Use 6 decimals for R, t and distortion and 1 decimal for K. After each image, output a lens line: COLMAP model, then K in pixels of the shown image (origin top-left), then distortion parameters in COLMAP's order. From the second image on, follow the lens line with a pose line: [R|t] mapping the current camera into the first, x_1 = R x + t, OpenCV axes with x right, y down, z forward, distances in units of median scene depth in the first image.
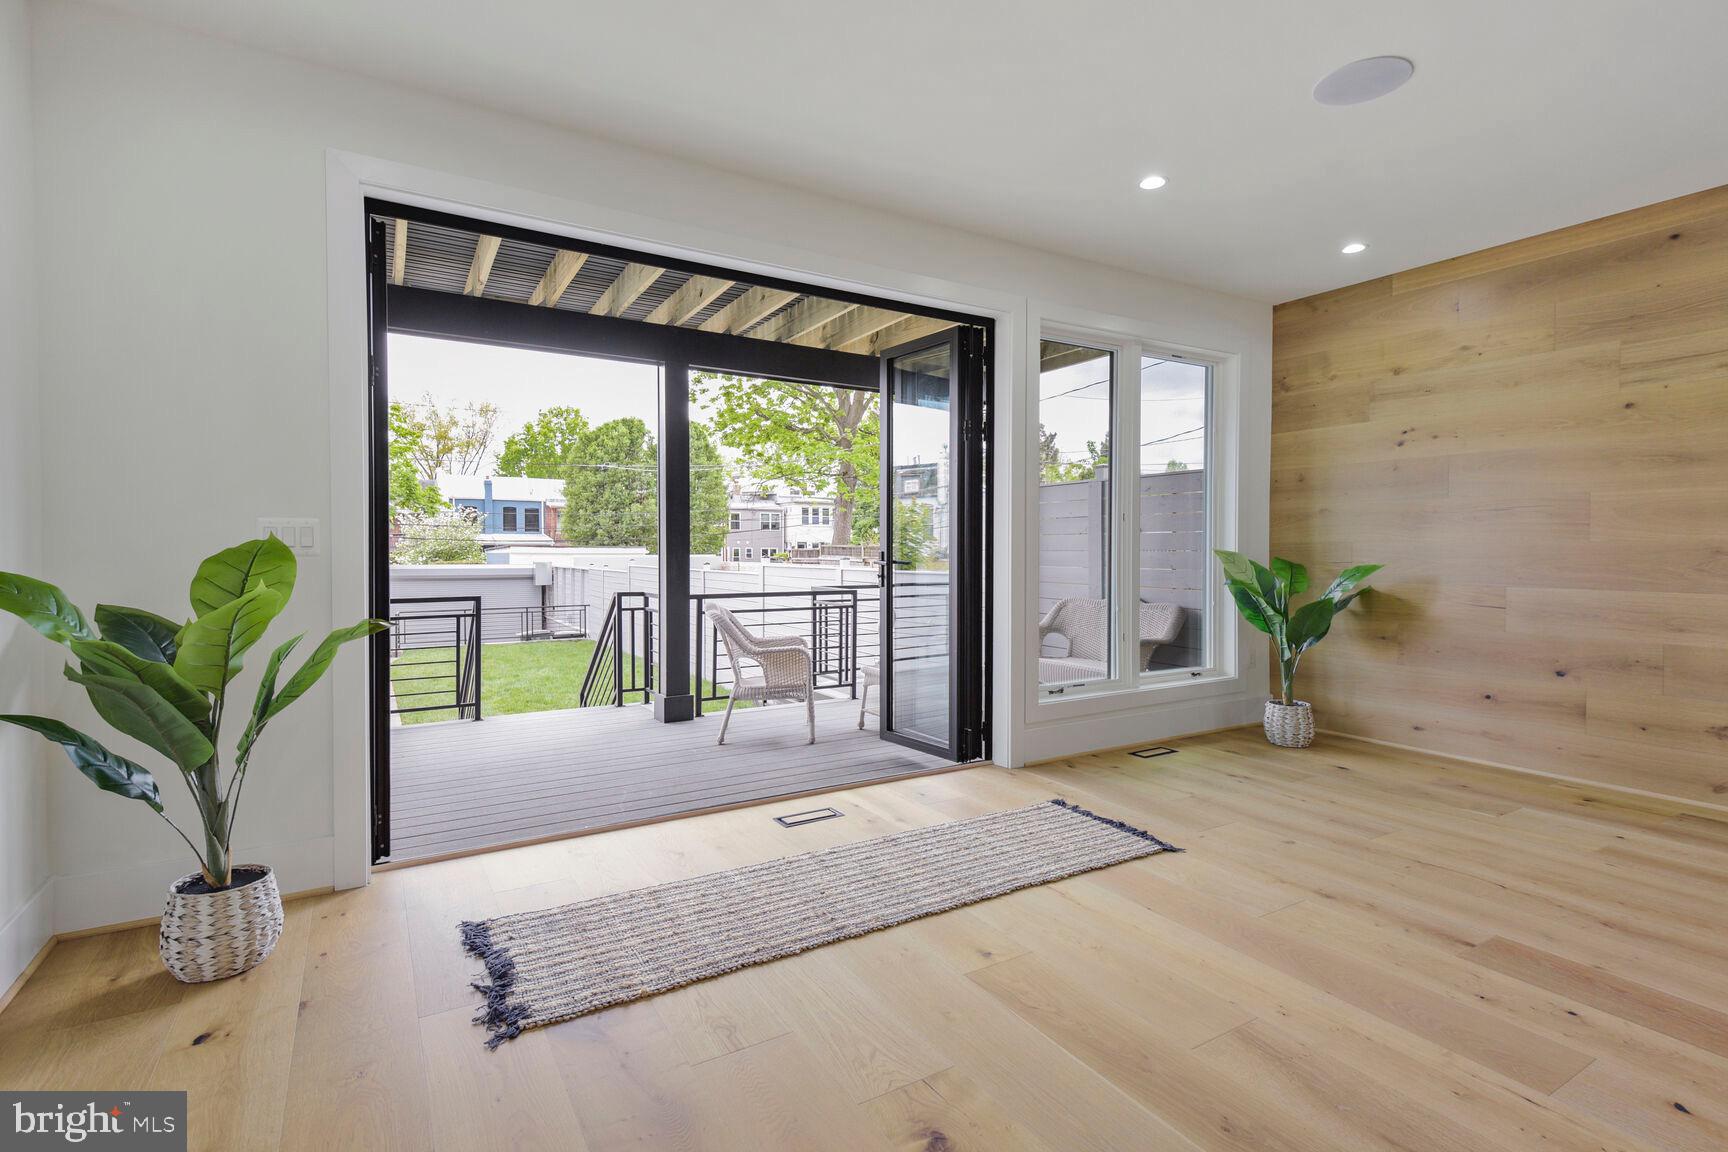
lens RADIAL K [[774.9, 0, 888.9], [0, 774.9, 560.0], [0, 0, 1]] dist [0.011409, -0.005652]
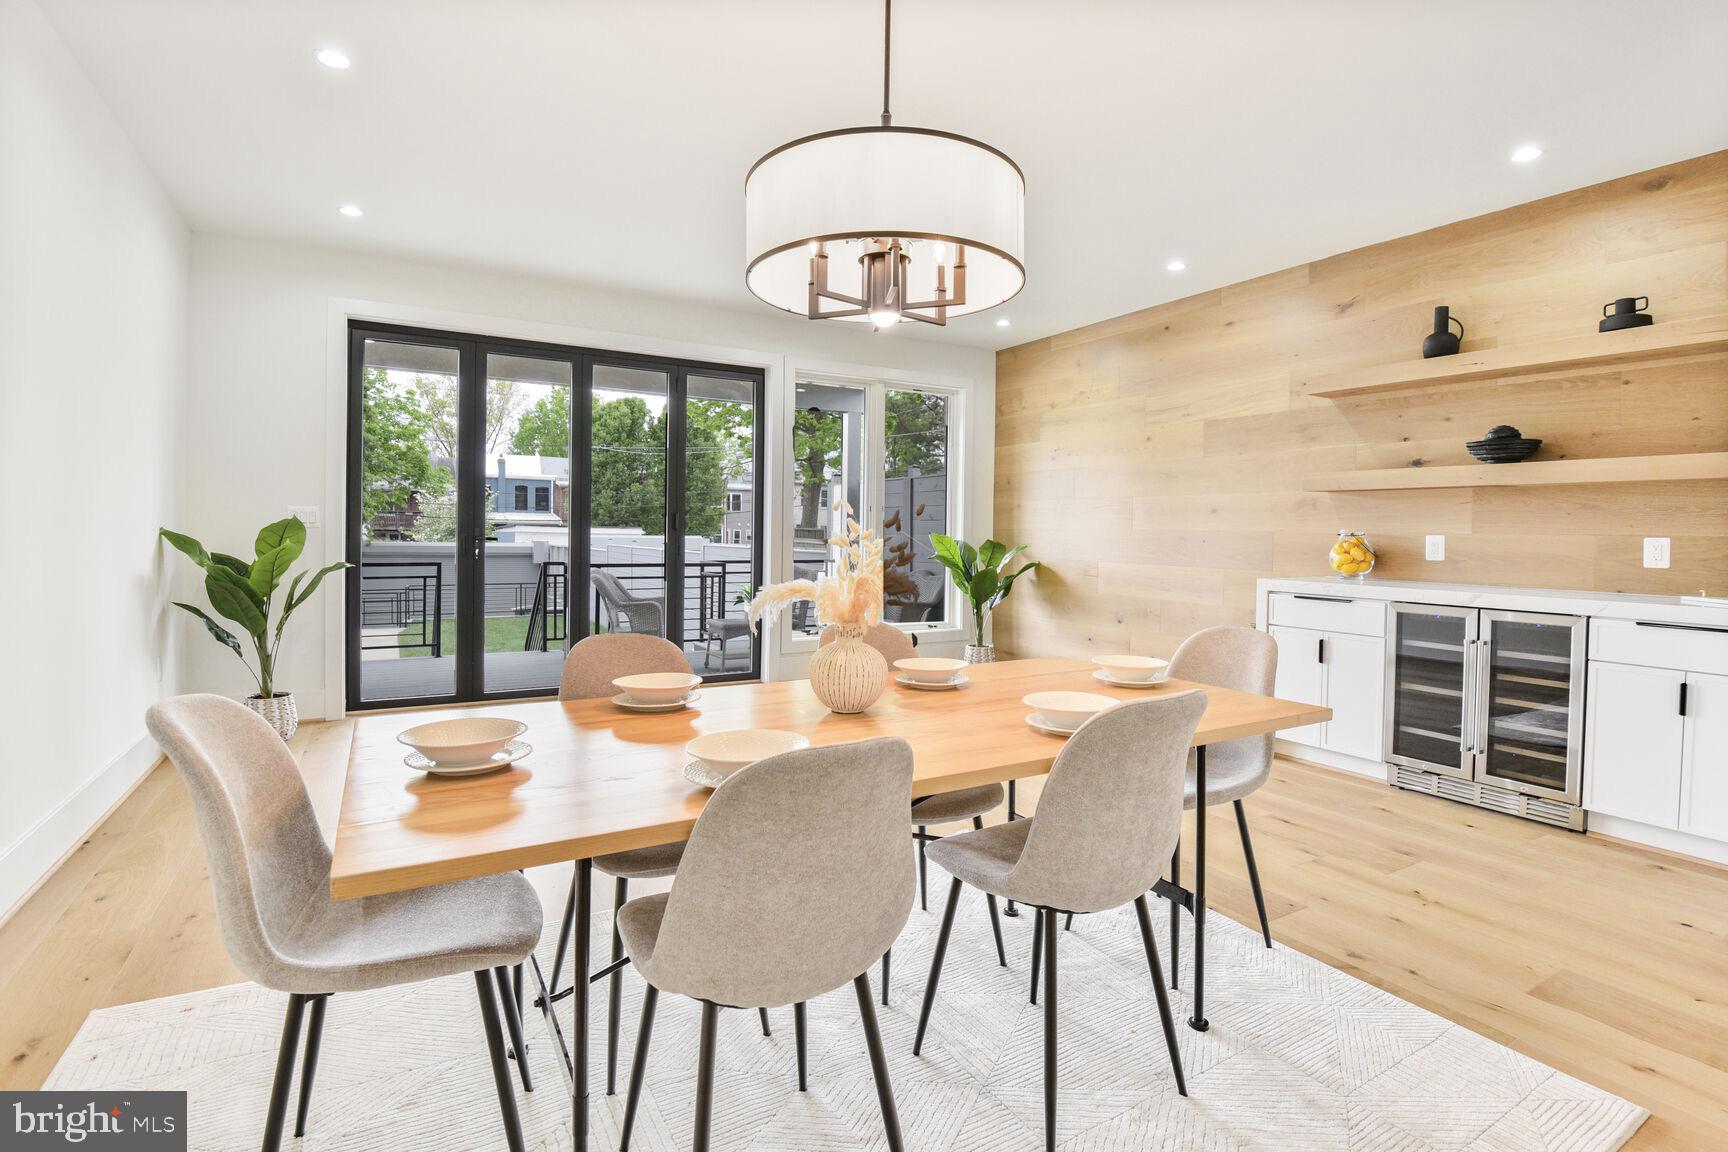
lens RADIAL K [[858.4, 0, 862.3], [0, 858.4, 543.4], [0, 0, 1]] dist [-0.026547, -0.016967]
pose [[0.996228, 0.014297, -0.085593, 0.396643], [-0.014482, 0.999894, -0.001537, 0.008213], [0.085562, 0.002771, 0.996329, -0.483873]]
